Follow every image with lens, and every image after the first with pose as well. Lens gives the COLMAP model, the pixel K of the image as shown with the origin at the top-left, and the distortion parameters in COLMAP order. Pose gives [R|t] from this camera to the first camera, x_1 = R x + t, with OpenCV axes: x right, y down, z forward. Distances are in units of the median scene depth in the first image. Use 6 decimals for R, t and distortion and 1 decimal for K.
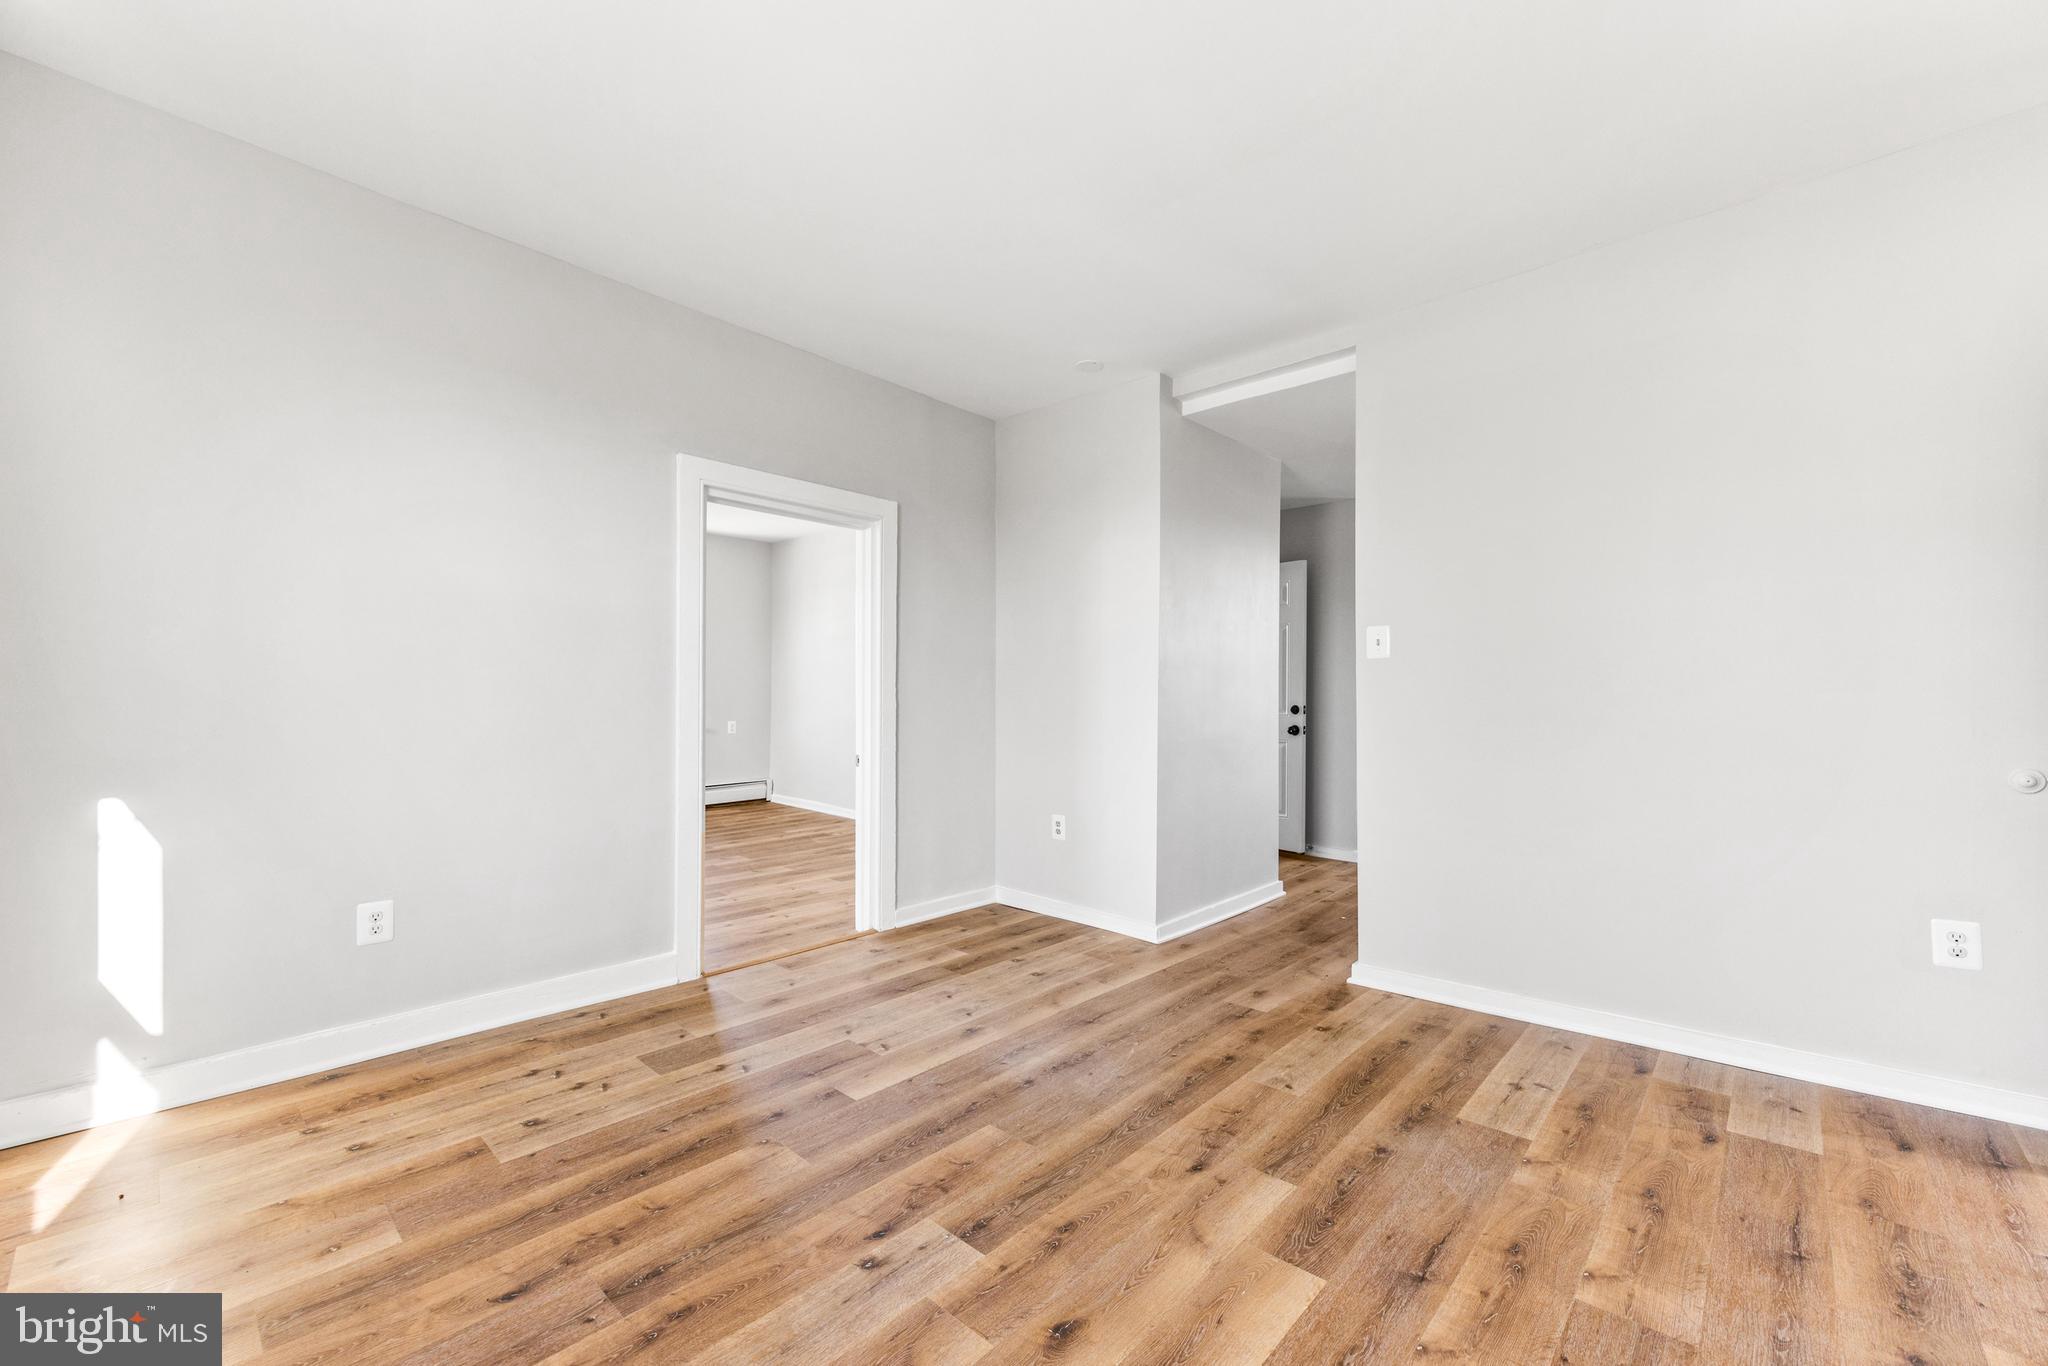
lens RADIAL K [[826.2, 0, 1036.4], [0, 826.2, 690.7], [0, 0, 1]] dist [-0.000990, -0.000145]
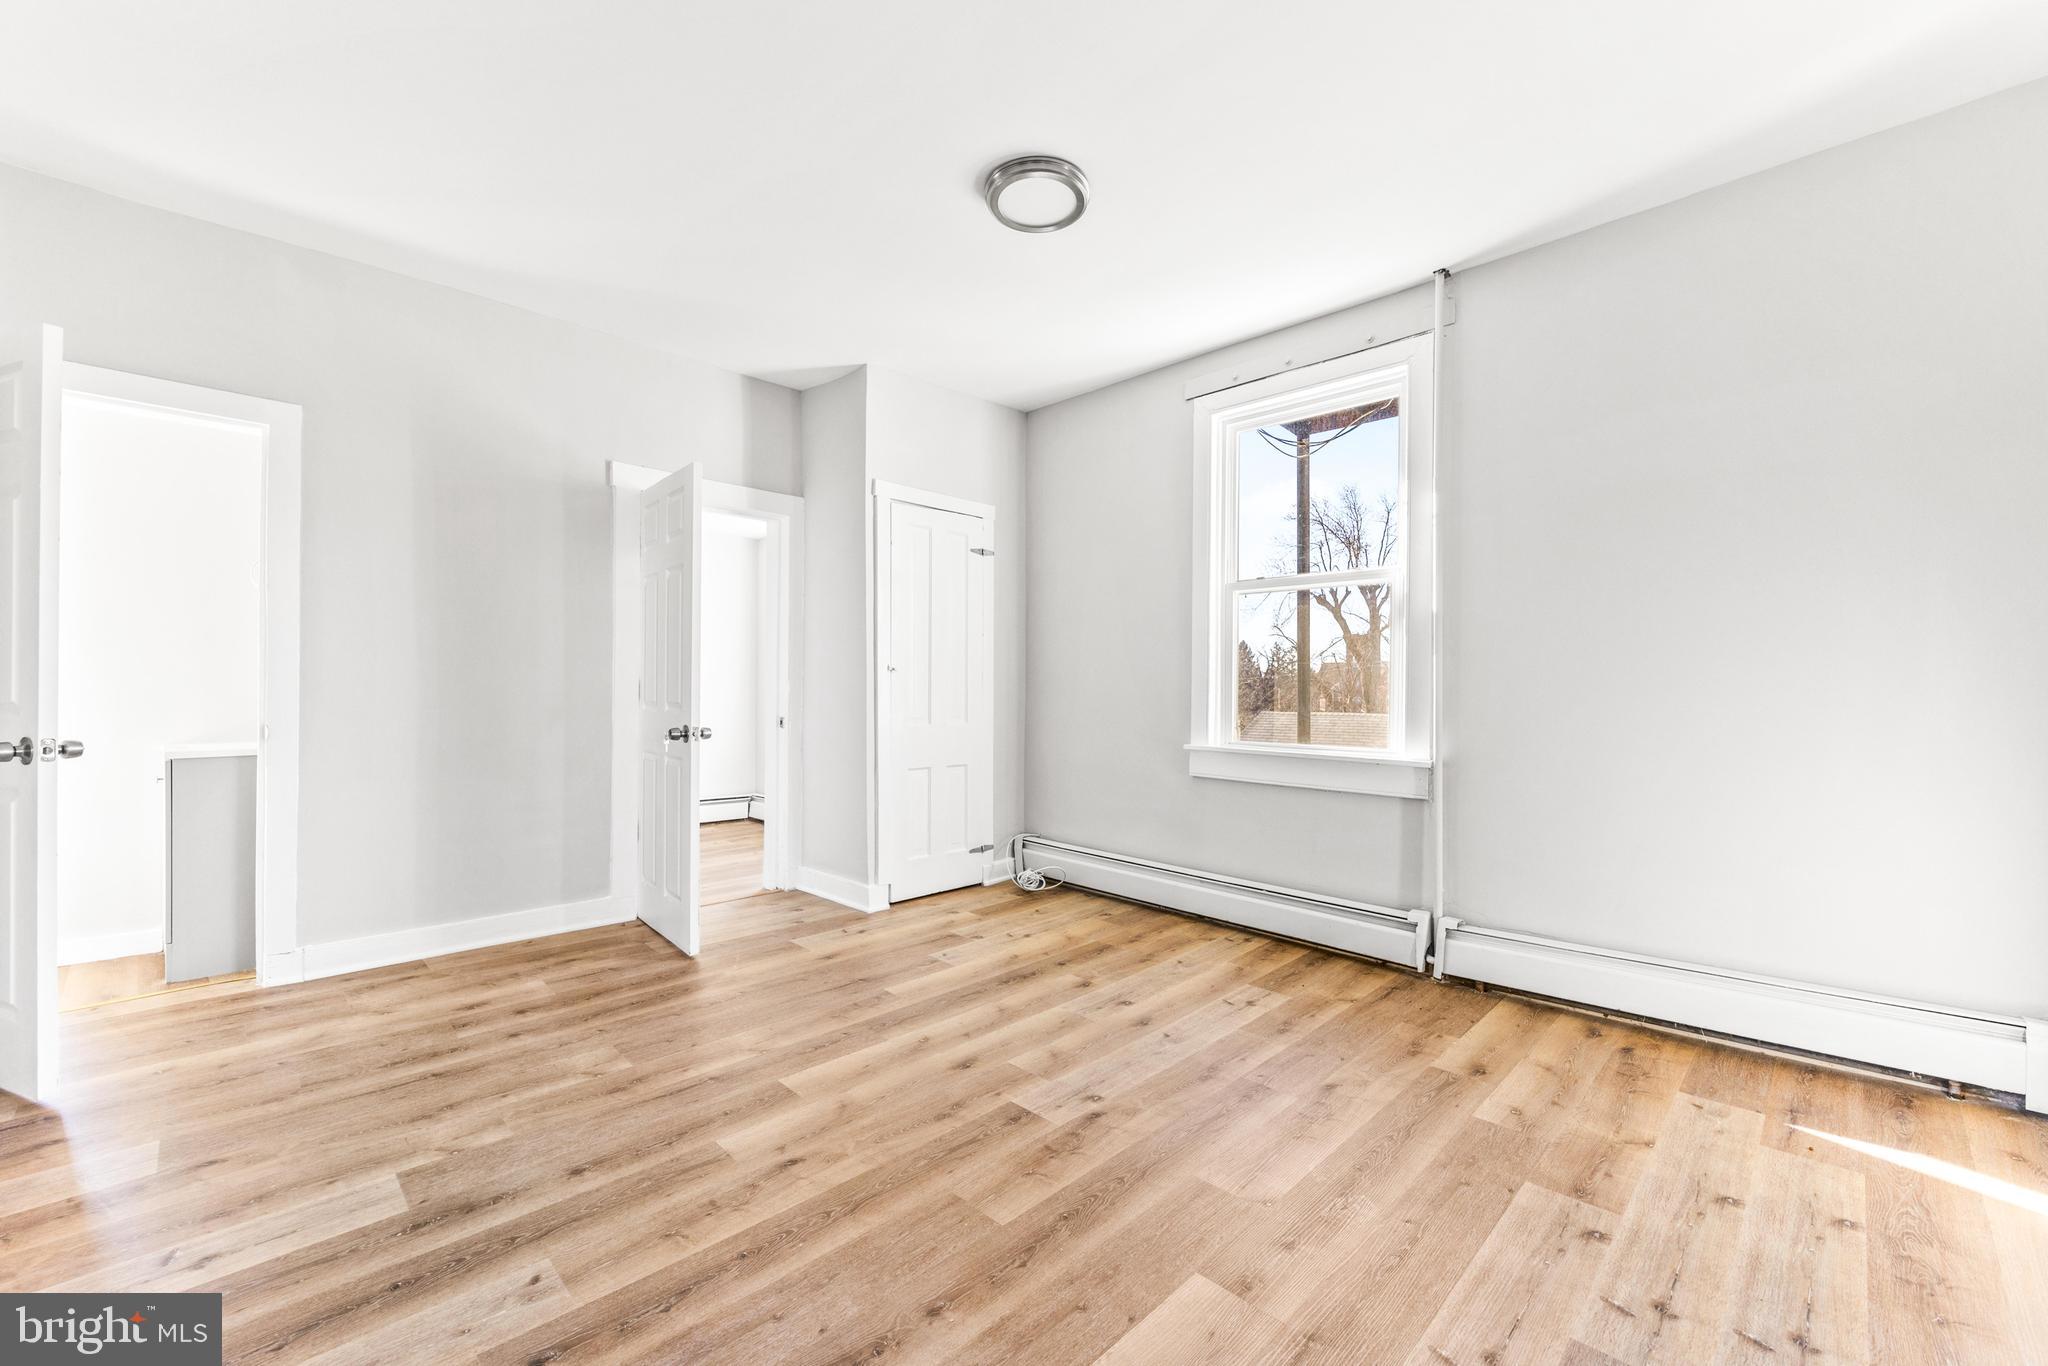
lens RADIAL K [[826.2, 0, 1025.1], [0, 826.2, 687.9], [0, 0, 1]] dist [-0.000990, -0.000145]
pose [[-0.998443, -0.006419, 0.055409, -0.132663], [-0.007108, 0.999900, -0.012254, 0.030485], [-0.055325, -0.012629, -0.998389, 2.006202]]
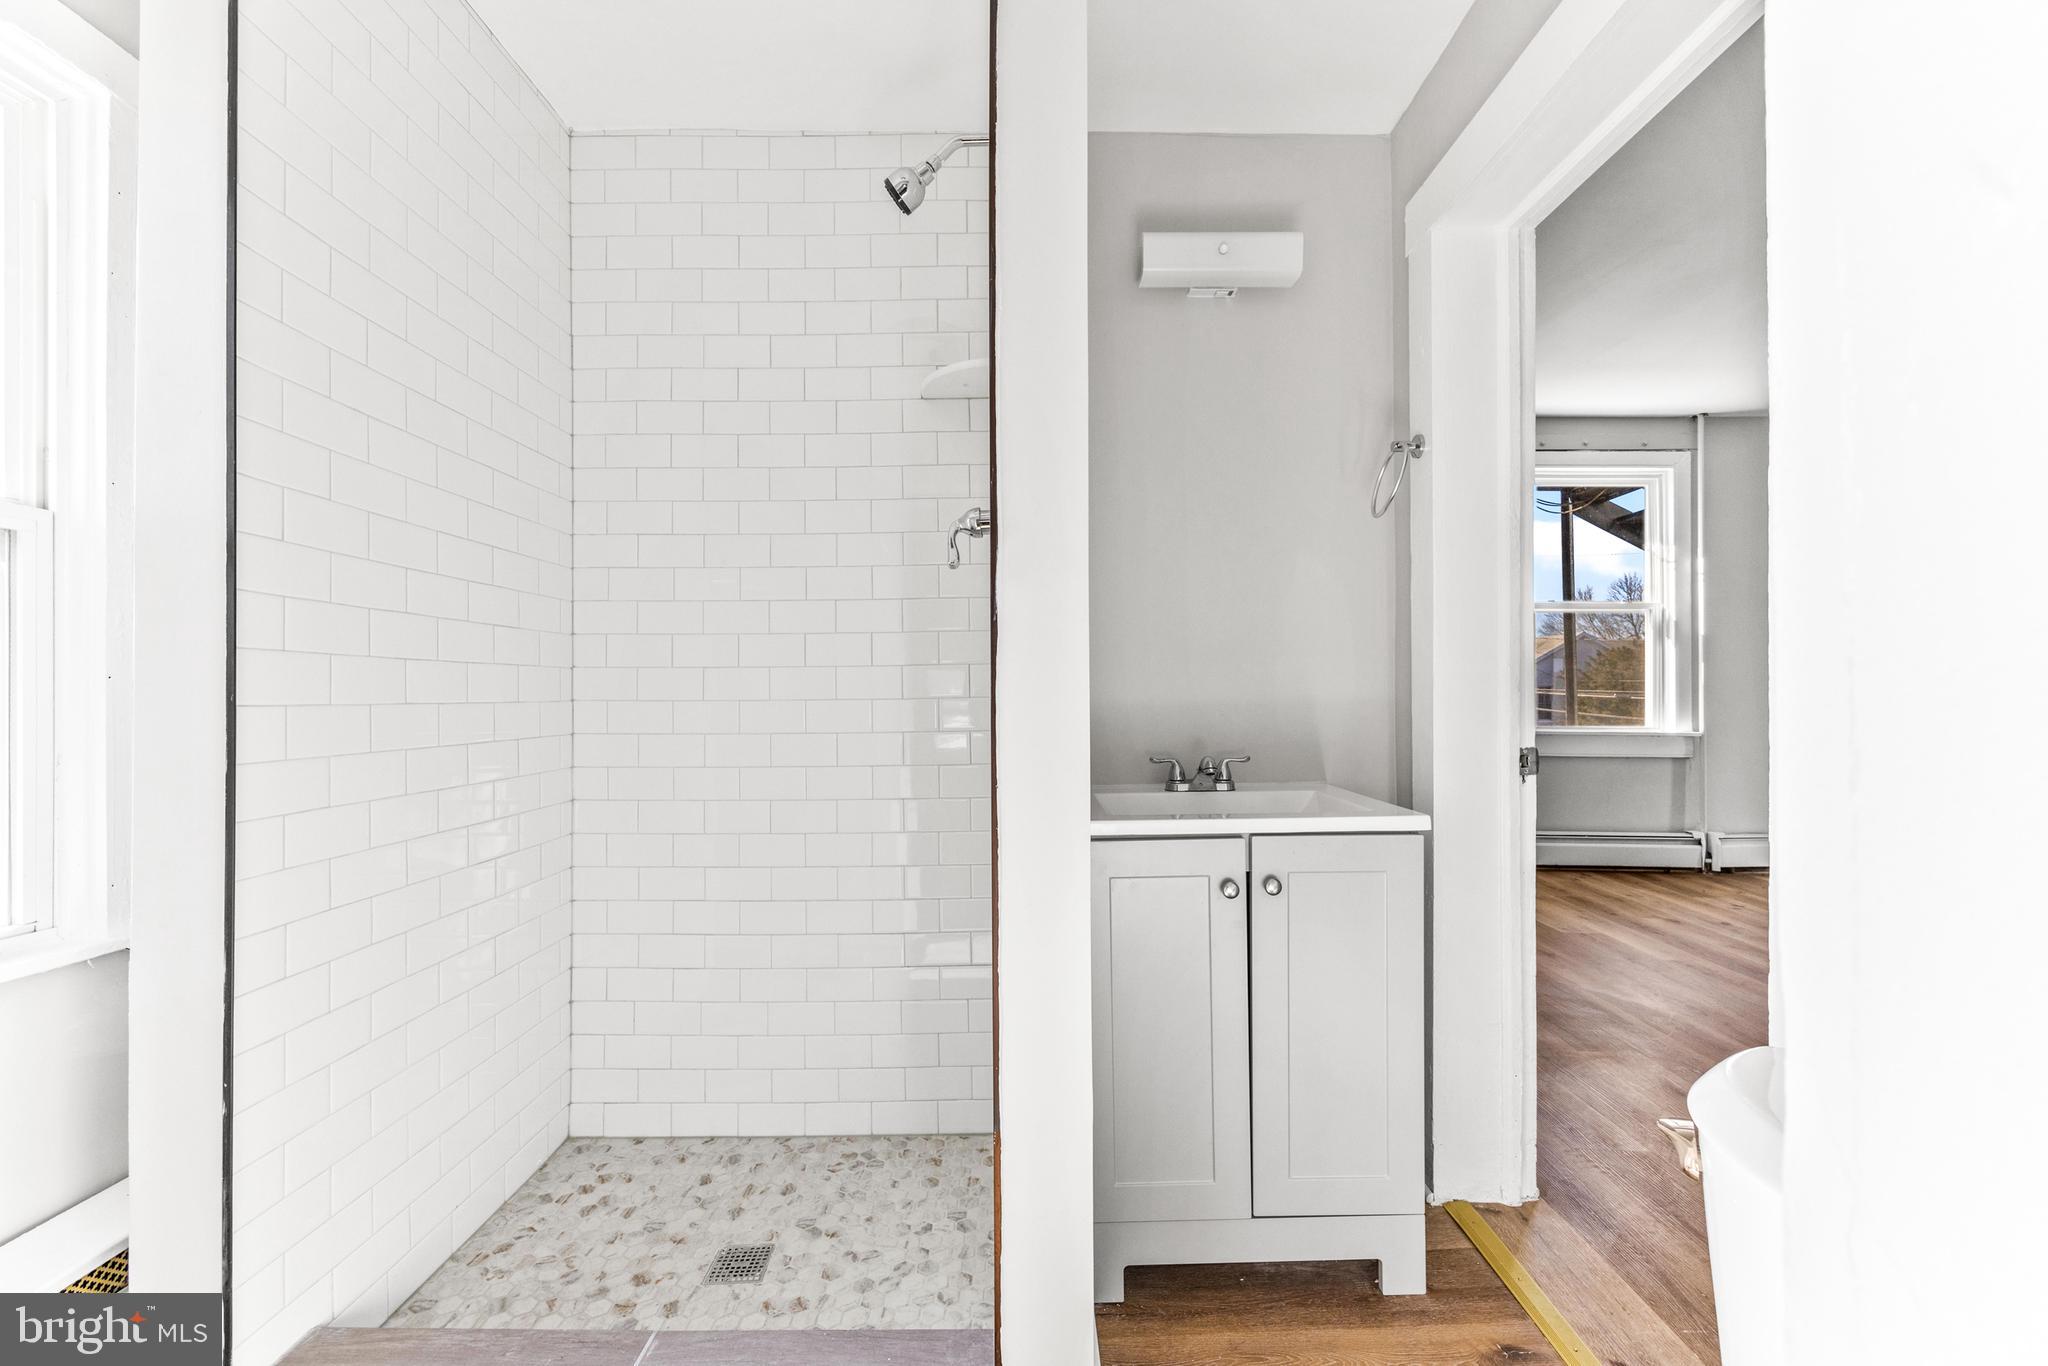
lens RADIAL K [[826.2, 0, 1022.6], [0, 826.2, 693.6], [0, 0, 1]] dist [-0.000990, -0.000145]
pose [[-0.751609, -0.000332, -0.659609, 2.318281], [0.007332, 0.999934, -0.008859, 0.039219], [0.659568, -0.011495, -0.751557, 0.875052]]
